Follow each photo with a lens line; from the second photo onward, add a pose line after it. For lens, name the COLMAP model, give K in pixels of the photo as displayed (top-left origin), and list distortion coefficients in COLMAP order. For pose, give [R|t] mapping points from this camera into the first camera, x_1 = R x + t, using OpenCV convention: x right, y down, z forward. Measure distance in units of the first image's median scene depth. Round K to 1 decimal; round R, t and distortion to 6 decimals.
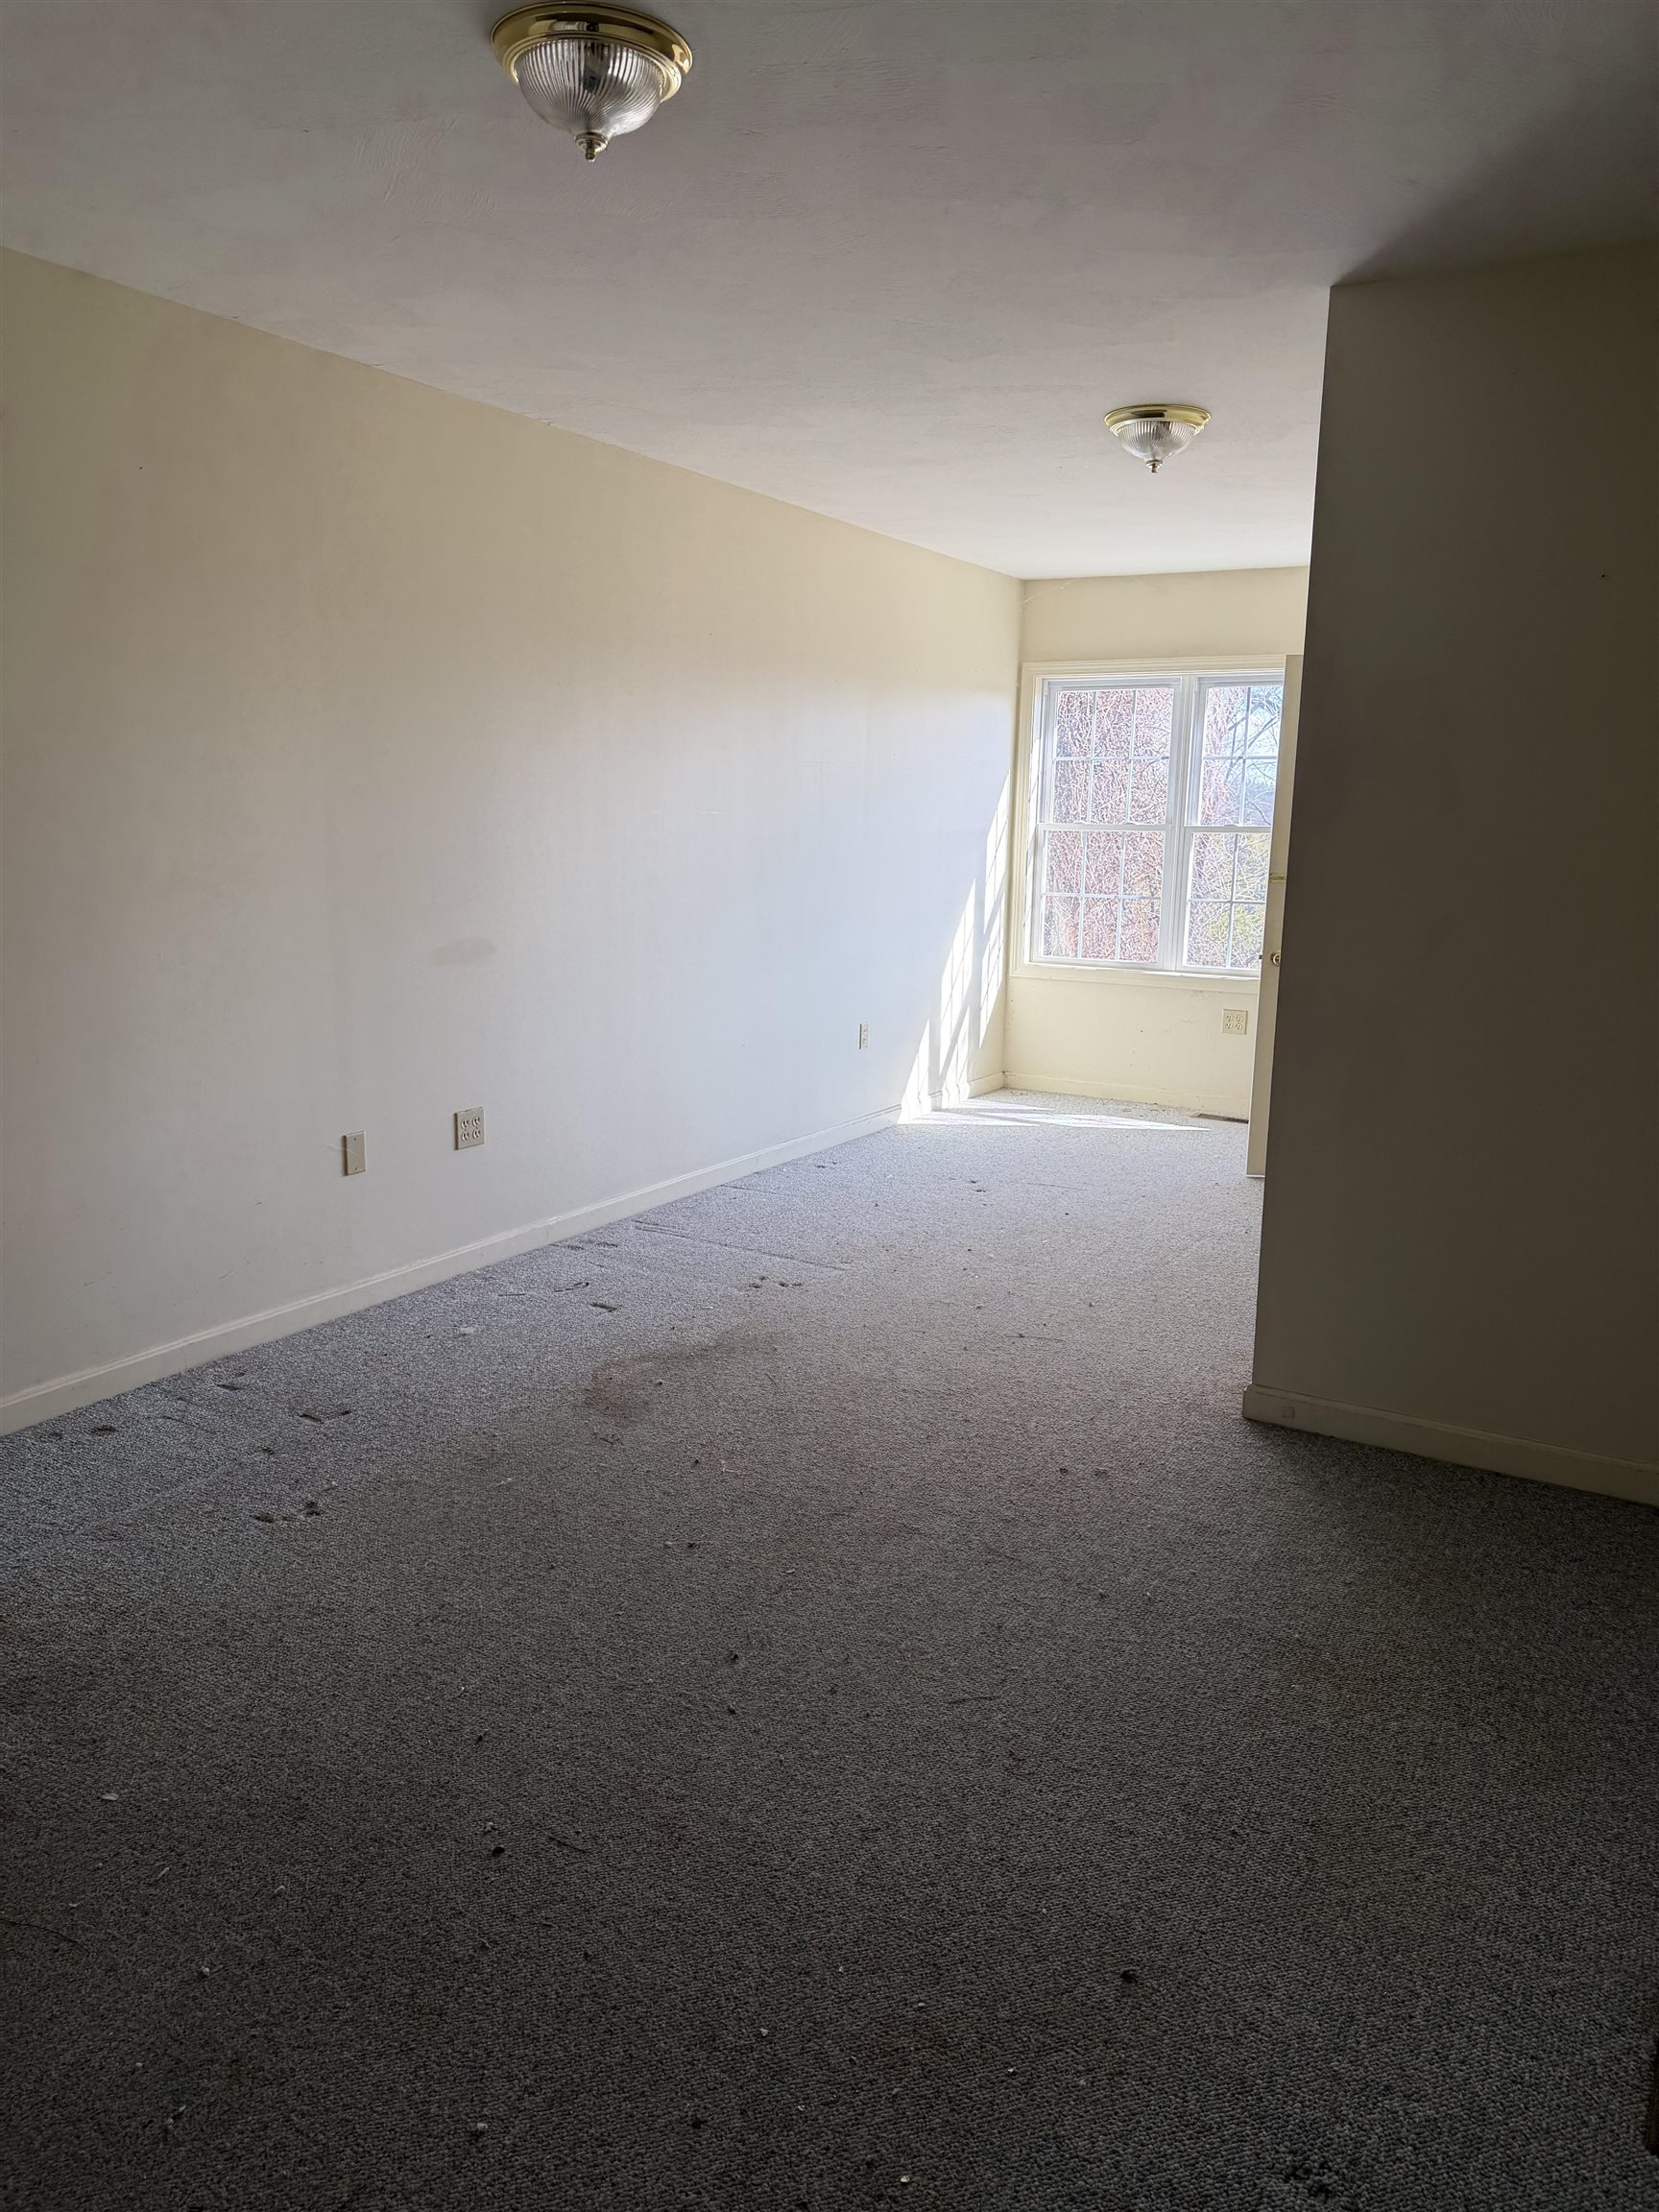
lens RADIAL K [[1531.4, 0, 821.0], [0, 1531.4, 1113.0], [0, 0, 1]] dist [0.142900, -0.240240]
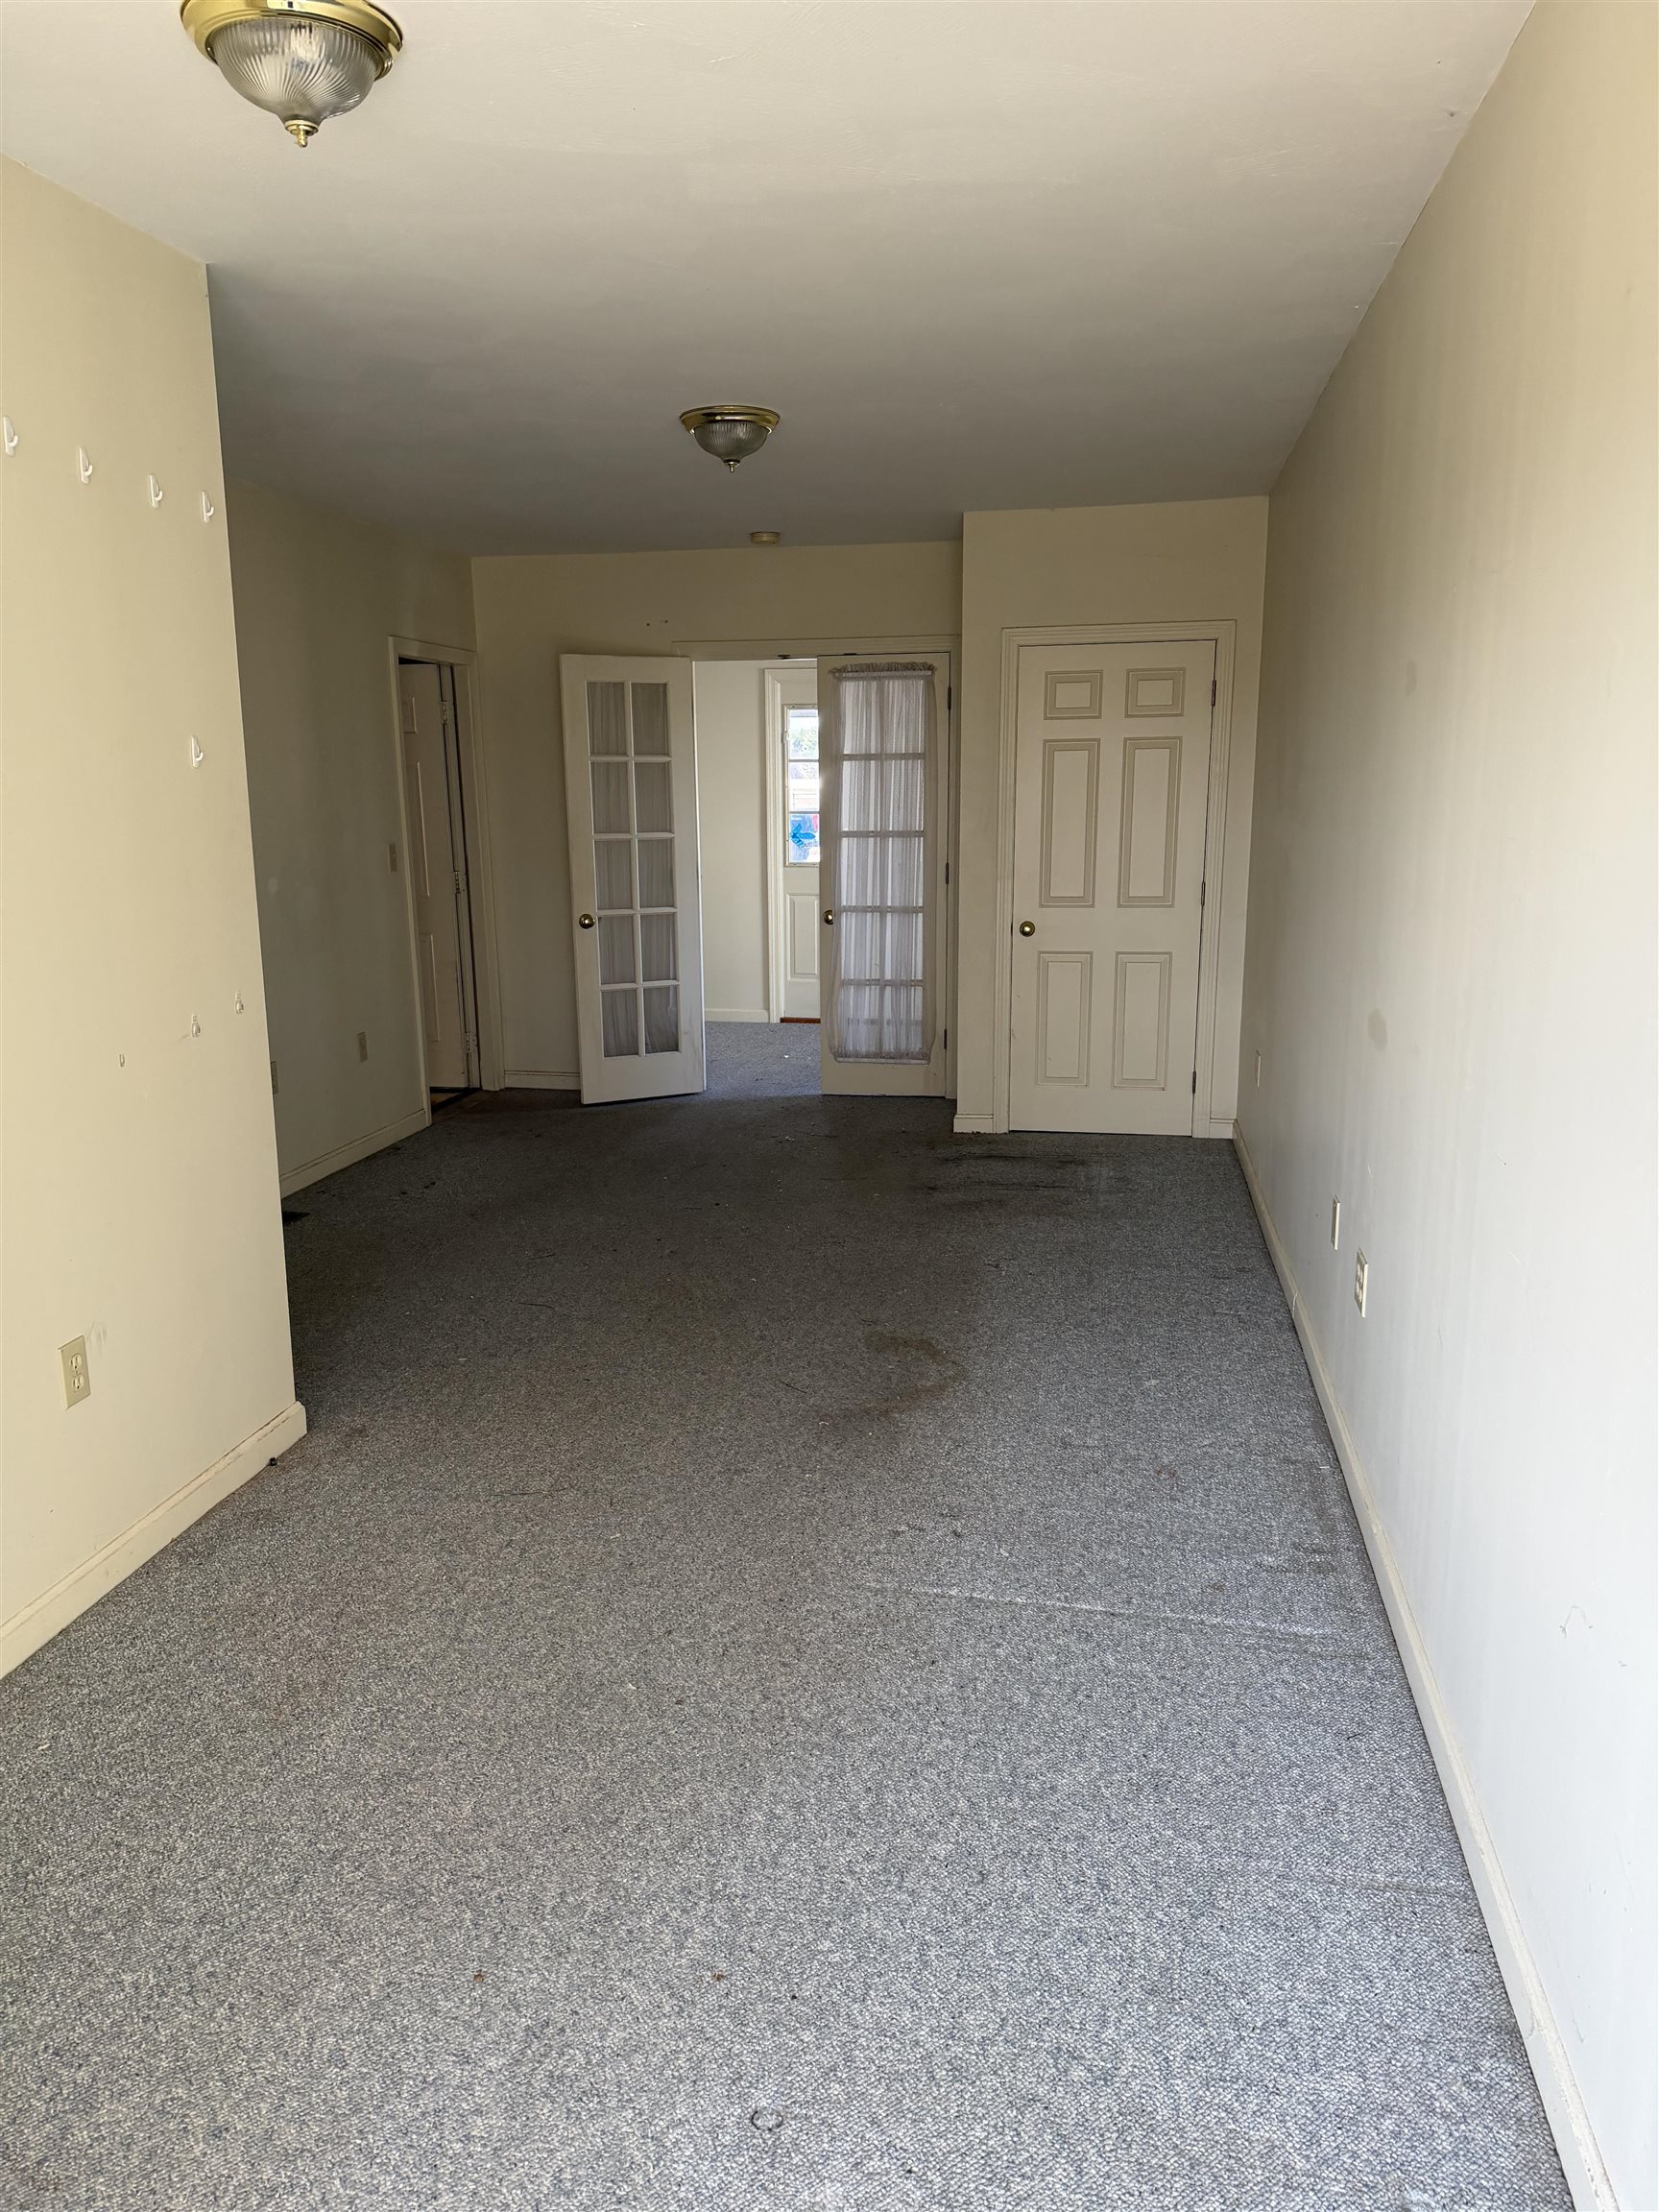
lens RADIAL K [[1531.4, 0, 821.0], [0, 1531.4, 1113.0], [0, 0, 1]] dist [0.142900, -0.240240]
pose [[-0.937544, 0.072114, -0.340310, 0.256606], [-0.069415, 0.919819, 0.386153, -0.347647], [0.340870, 0.385659, -0.857365, 1.664422]]
